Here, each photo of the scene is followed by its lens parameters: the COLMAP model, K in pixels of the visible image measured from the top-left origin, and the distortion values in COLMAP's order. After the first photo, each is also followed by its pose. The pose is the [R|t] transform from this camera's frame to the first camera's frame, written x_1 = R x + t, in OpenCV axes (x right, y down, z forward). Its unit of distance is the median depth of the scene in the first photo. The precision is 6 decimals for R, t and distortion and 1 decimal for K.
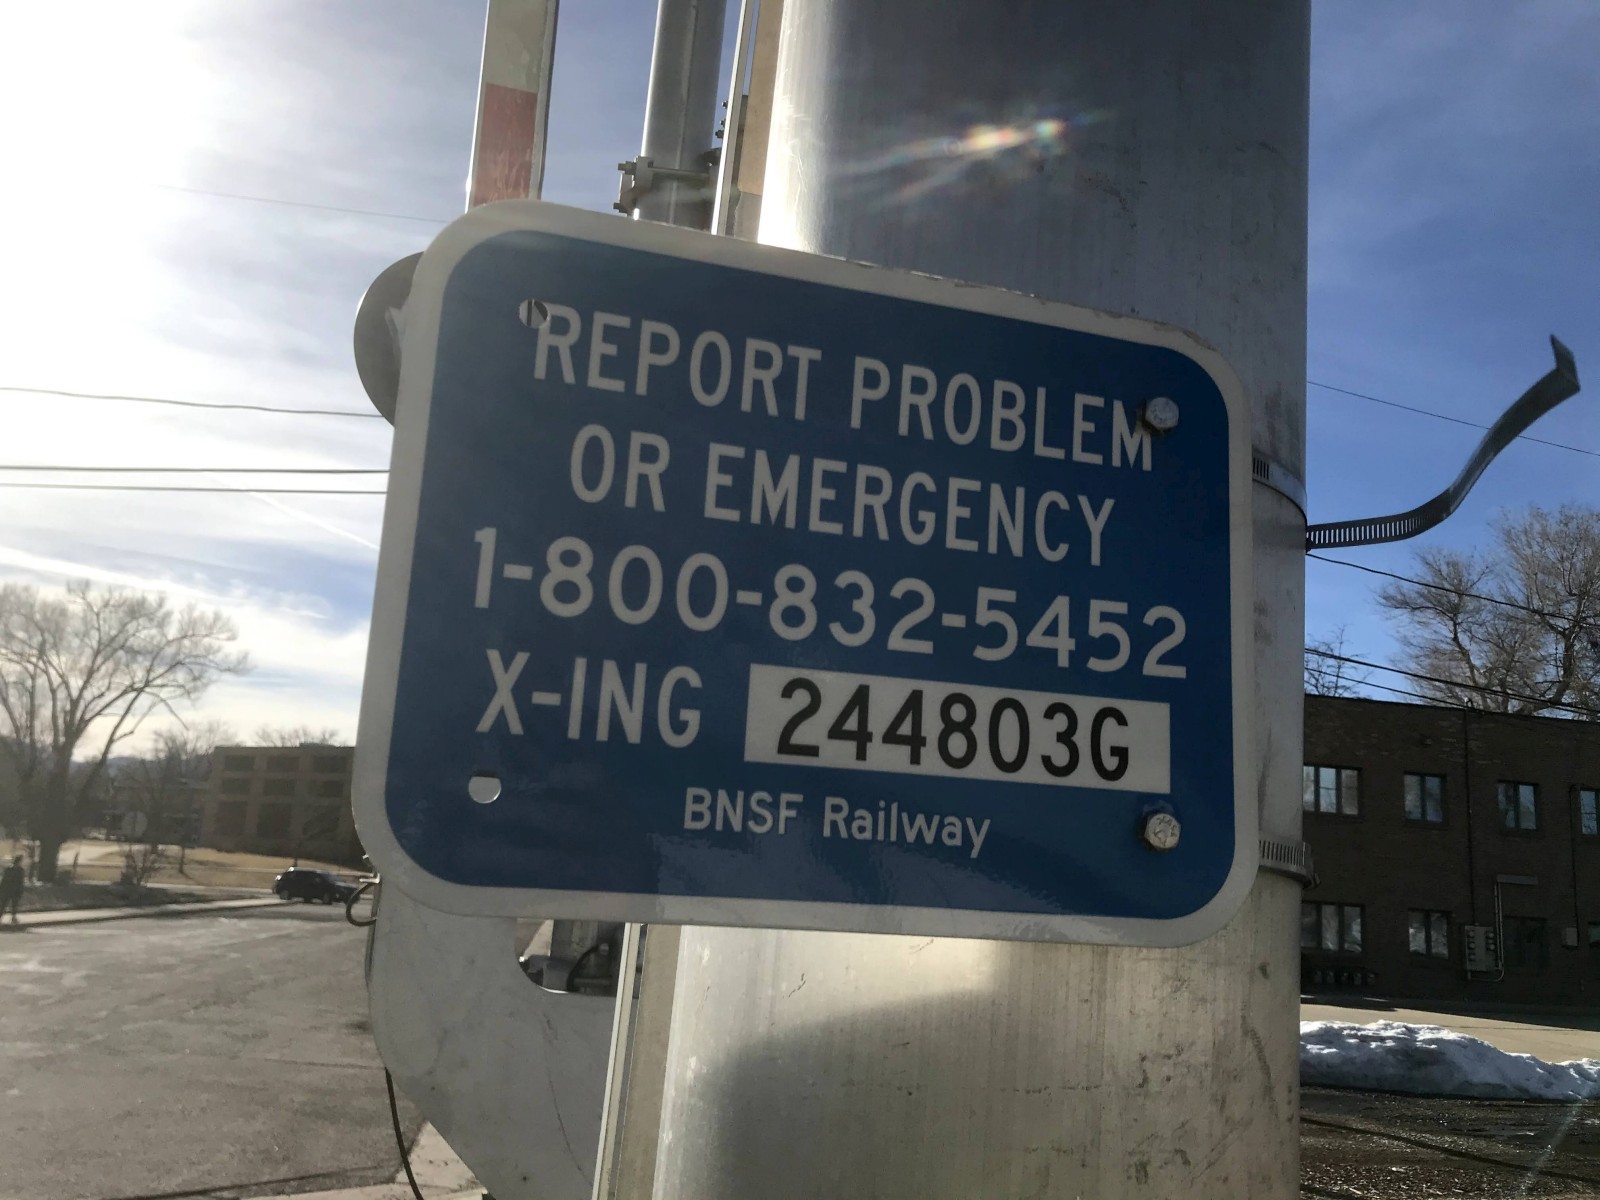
lens RADIAL K [[1309.9, 0, 801.8], [0, 1309.9, 596.2], [0, 0, 1]] dist [0.054222, -0.062009]
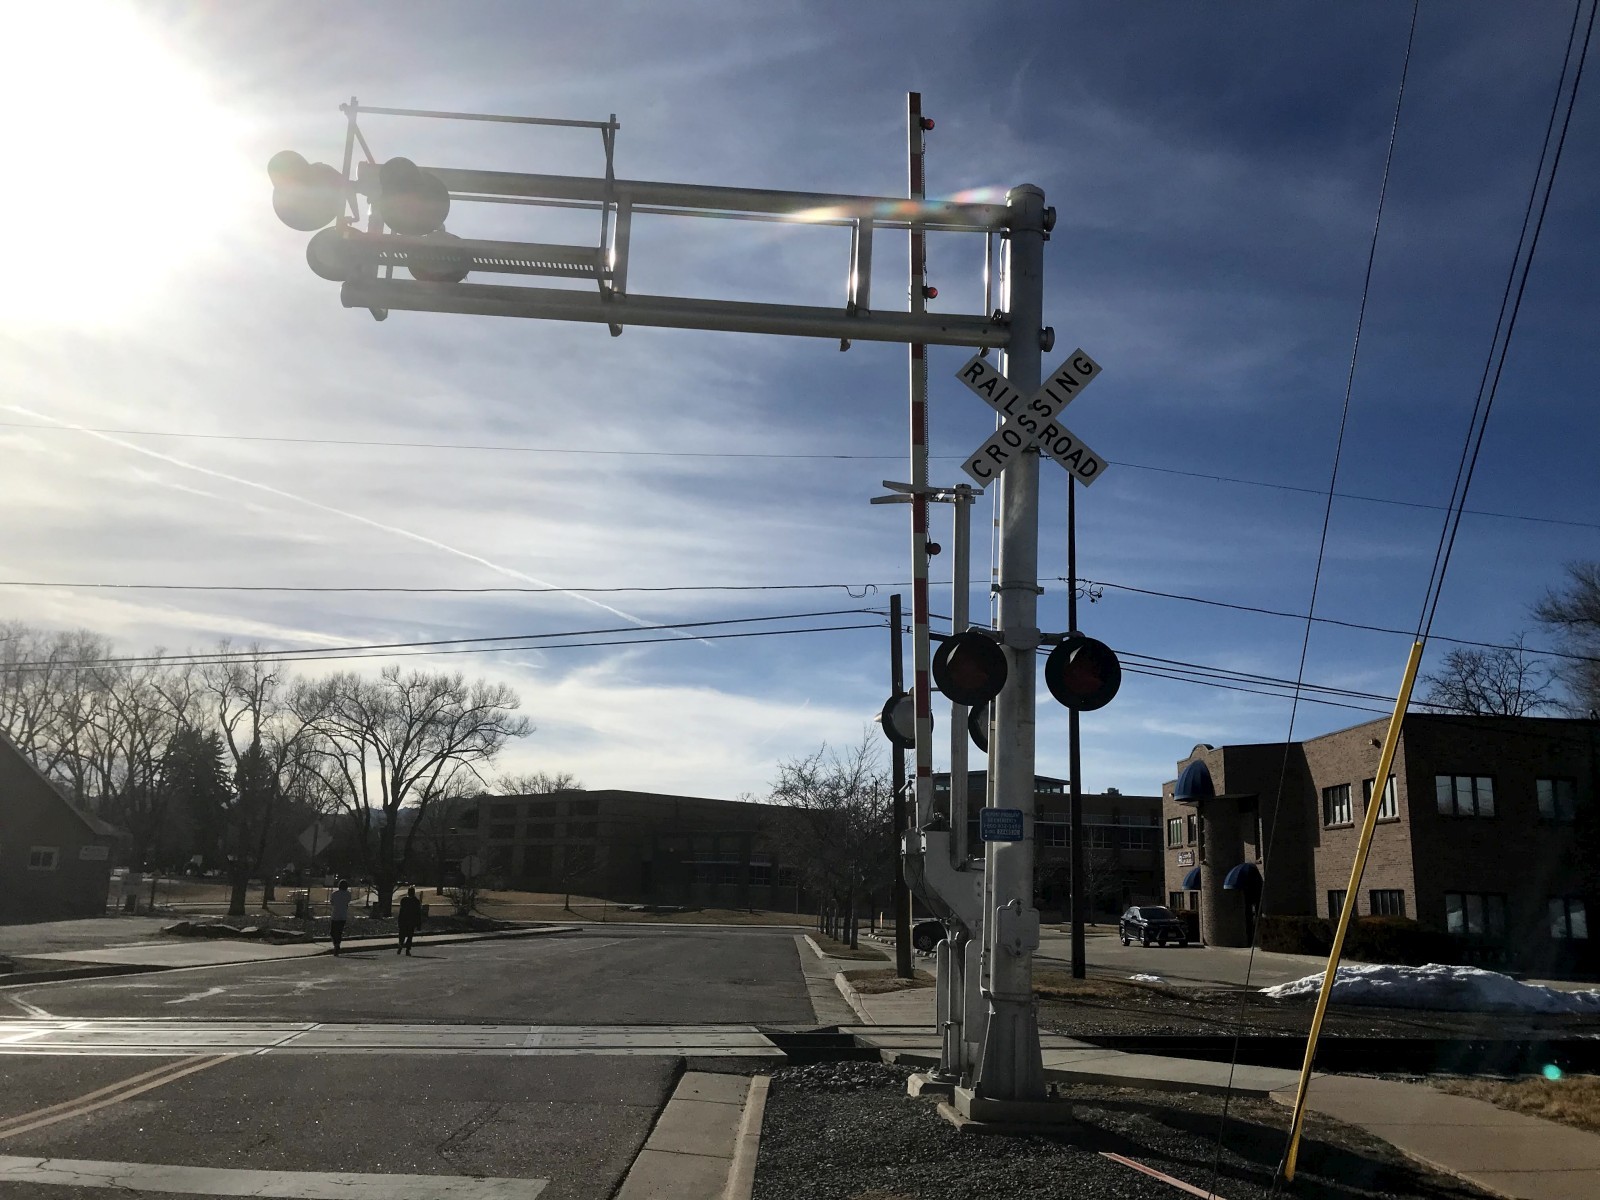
lens RADIAL K [[1309.9, 0, 796.6], [0, 1309.9, 596.4], [0, 0, 1]] dist [0.054222, -0.062009]
pose [[0.986433, -0.070207, -0.148396, 0.000619], [0.067407, 0.997441, -0.023818, -0.027885], [0.149688, 0.013492, 0.988641, -0.165796]]
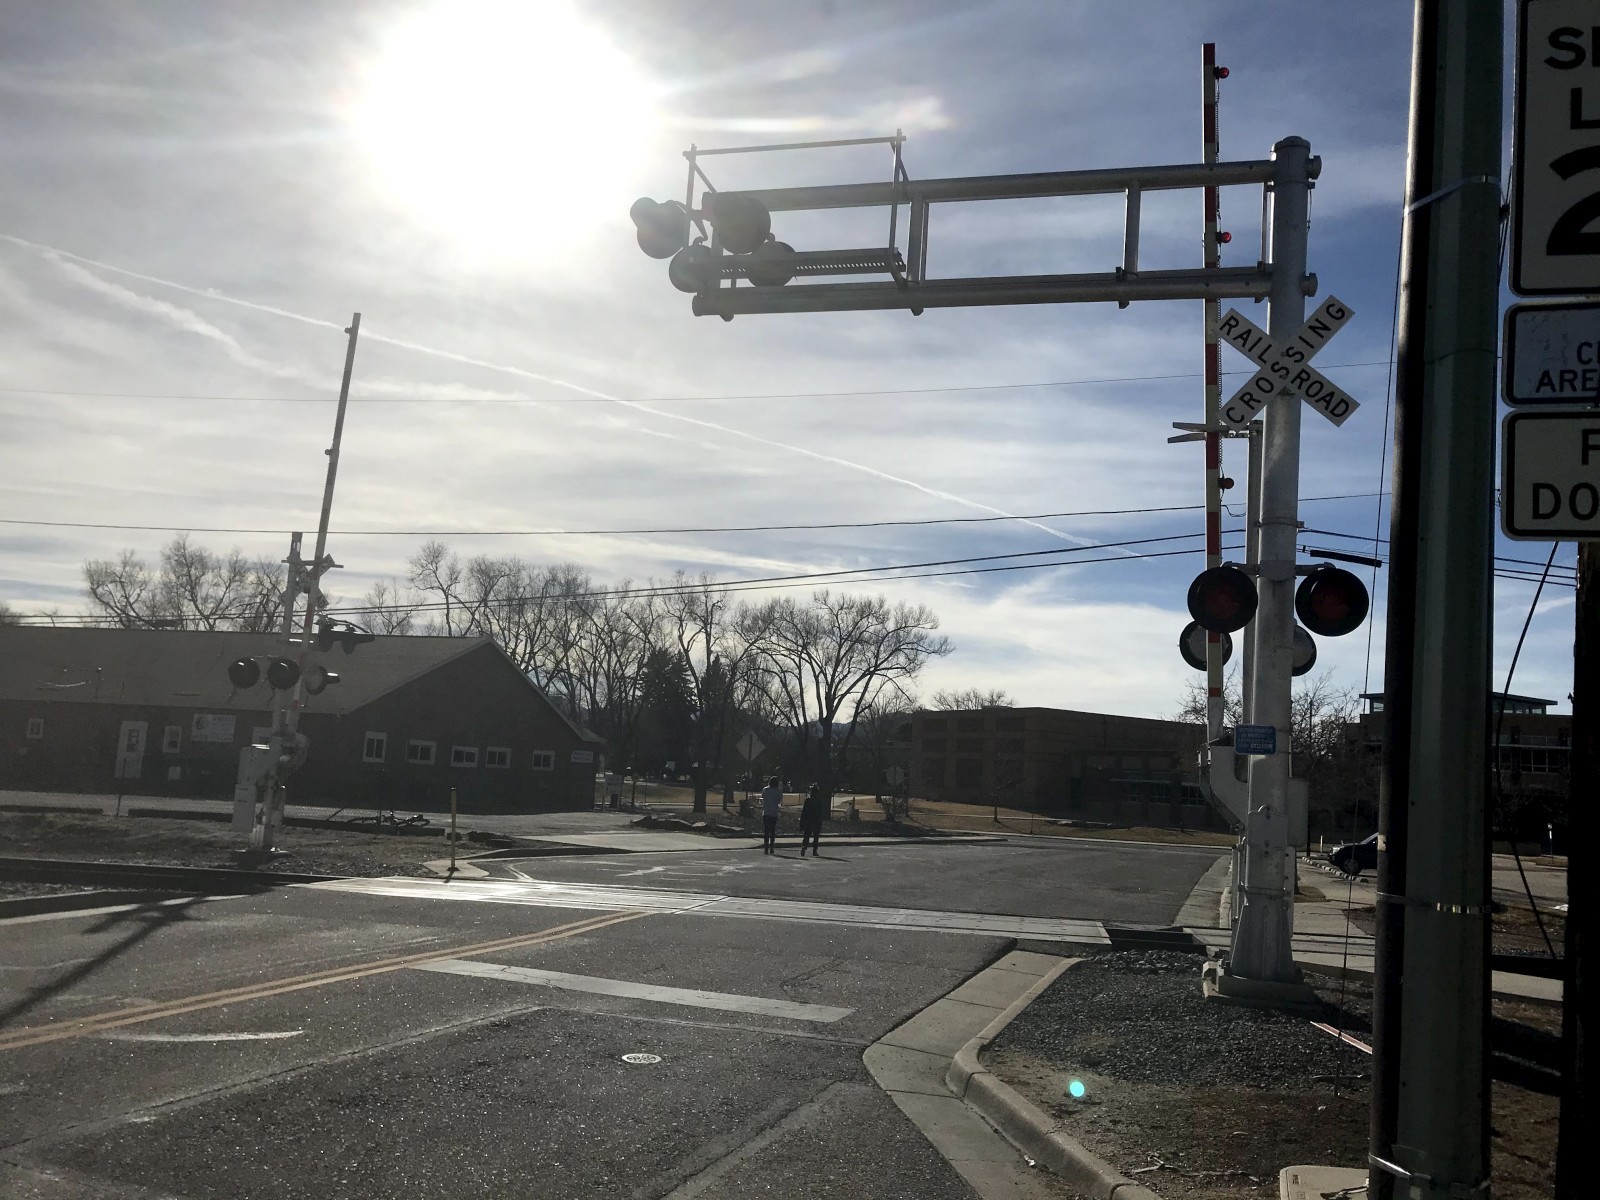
lens RADIAL K [[1309.9, 0, 814.9], [0, 1309.9, 587.8], [0, 0, 1]] dist [0.054222, -0.062009]
pose [[0.889496, -0.083028, -0.449337, 0.033004], [0.095964, 0.995366, 0.006046, -0.029610], [0.446753, -0.048498, 0.893342, -0.191485]]
